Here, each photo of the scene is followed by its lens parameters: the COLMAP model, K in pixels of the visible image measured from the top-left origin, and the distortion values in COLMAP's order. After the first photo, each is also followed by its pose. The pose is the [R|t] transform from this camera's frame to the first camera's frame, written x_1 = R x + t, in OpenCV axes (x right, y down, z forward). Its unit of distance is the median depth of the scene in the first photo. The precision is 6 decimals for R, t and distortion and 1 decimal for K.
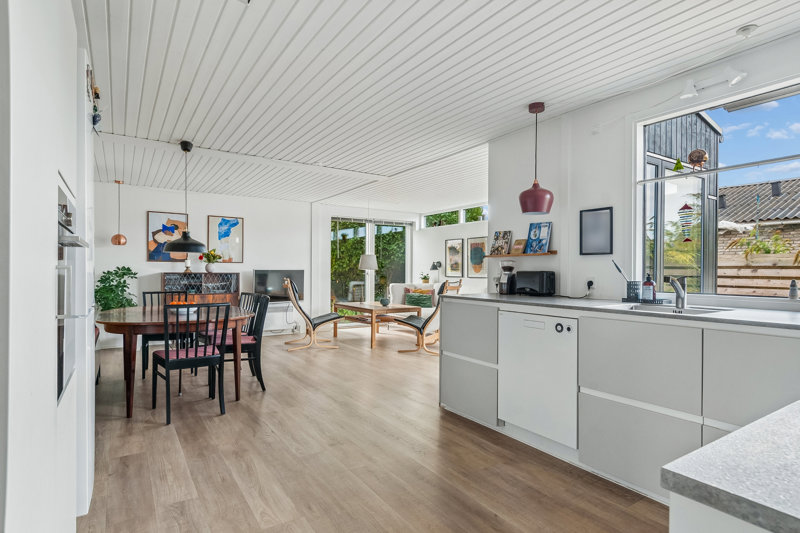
lens RADIAL K [[423.8, 0, 402.8], [0, 423.8, 270.1], [0, 0, 1]] dist [0.004763, -0.004533]
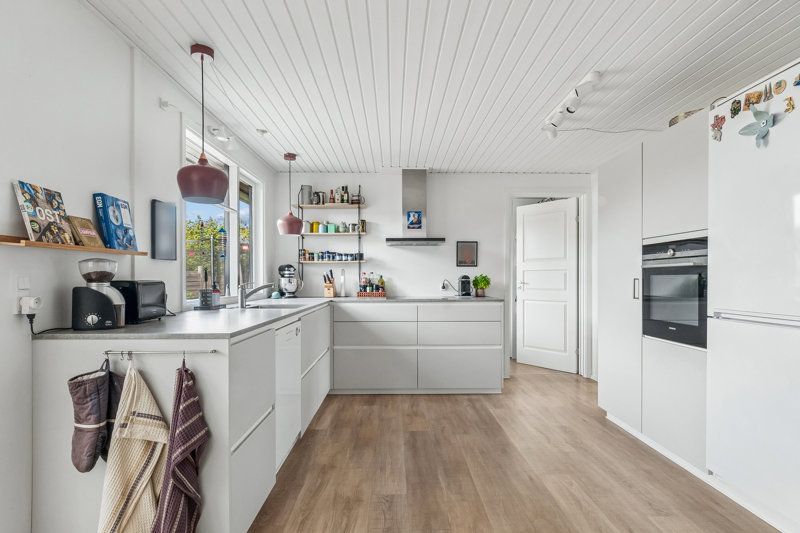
lens RADIAL K [[423.8, 0, 397.5], [0, 423.8, 280.6], [0, 0, 1]] dist [0.004763, -0.004533]
pose [[-0.840111, -0.006919, 0.542370, -0.198498], [-0.004004, 0.999971, 0.006554, -0.002187], [-0.542400, 0.003334, -0.840114, 0.798255]]
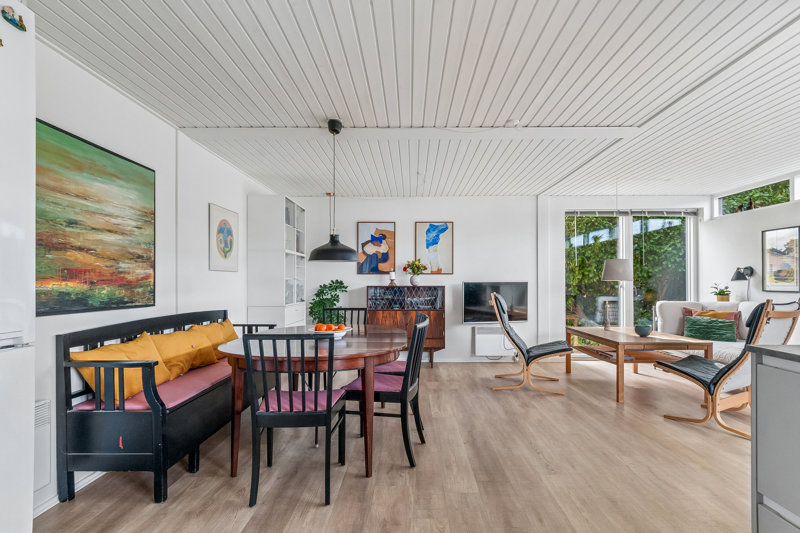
lens RADIAL K [[423.8, 0, 403.5], [0, 423.8, 278.9], [0, 0, 1]] dist [0.004763, -0.004533]
pose [[0.825033, -0.011389, -0.564969, 0.027421], [0.007418, 0.999929, -0.009324, -0.000672], [0.565035, 0.003502, 0.825059, 0.303230]]
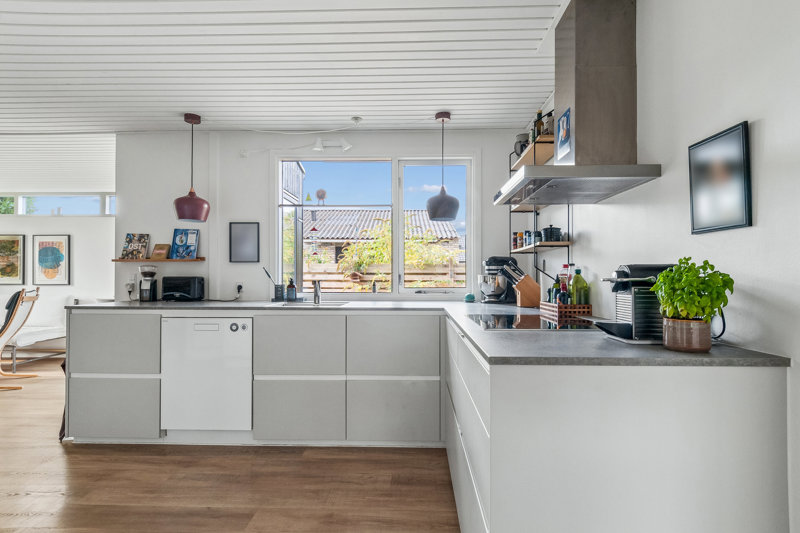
lens RADIAL K [[423.8, 0, 395.2], [0, 423.8, 268.0], [0, 0, 1]] dist [0.004763, -0.004533]
pose [[0.578408, 0.013244, 0.815640, -0.135314], [0.000546, 0.999862, -0.016623, -0.000866], [-0.815748, 0.010060, 0.578321, 0.001003]]
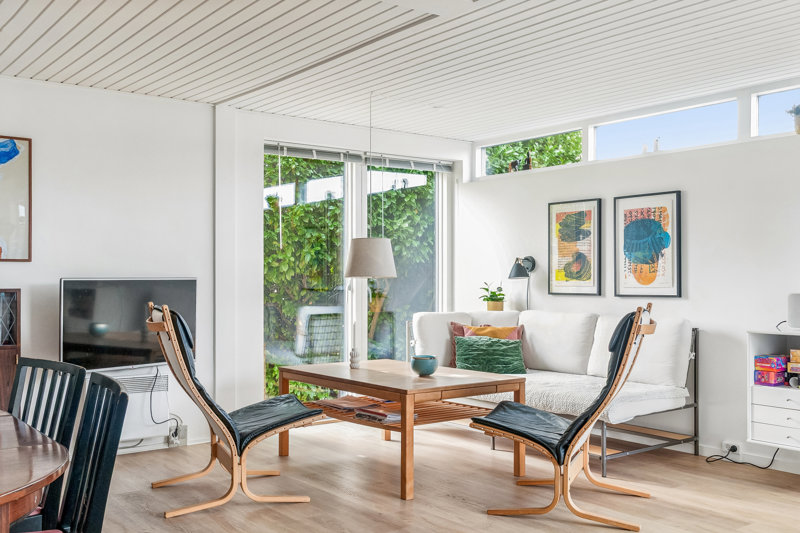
lens RADIAL K [[810.0, 0, 404.8], [0, 810.0, 270.7], [0, 0, 1]] dist [0.011966, 0.000000]
pose [[0.997690, -0.004986, 0.067746, -0.129424], [0.005618, 0.999943, -0.009131, -0.000912], [-0.067697, 0.009490, 0.997661, 0.352523]]
